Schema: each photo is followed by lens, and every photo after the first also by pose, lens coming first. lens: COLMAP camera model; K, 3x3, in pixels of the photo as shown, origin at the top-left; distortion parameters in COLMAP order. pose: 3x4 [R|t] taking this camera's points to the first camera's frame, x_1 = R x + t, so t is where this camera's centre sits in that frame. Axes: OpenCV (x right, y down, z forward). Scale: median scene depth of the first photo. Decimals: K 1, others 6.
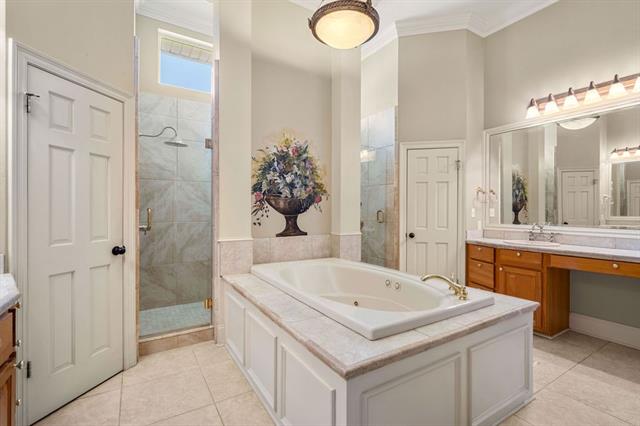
lens RADIAL K [[304.2, 0, 320.3], [0, 304.2, 212.5], [0, 0, 1]] dist [-0.002362, -0.000833]
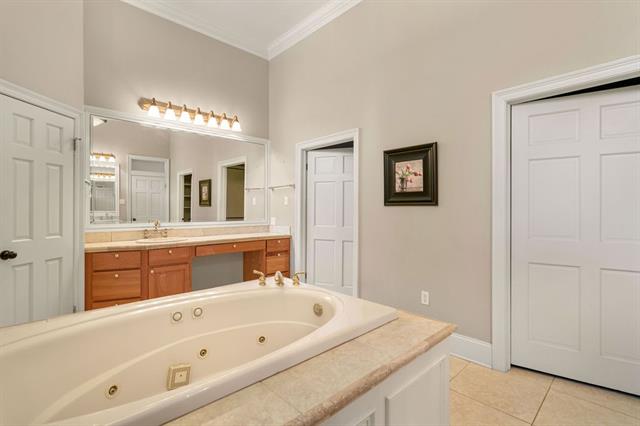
lens RADIAL K [[304.2, 0, 319.0], [0, 304.2, 208.0], [0, 0, 1]] dist [-0.002362, -0.000833]
pose [[-0.209472, -0.004505, 0.977804, -0.412193], [0.001334, 0.999987, 0.004893, -0.012057], [-0.977814, 0.002329, -0.209464, 0.676660]]
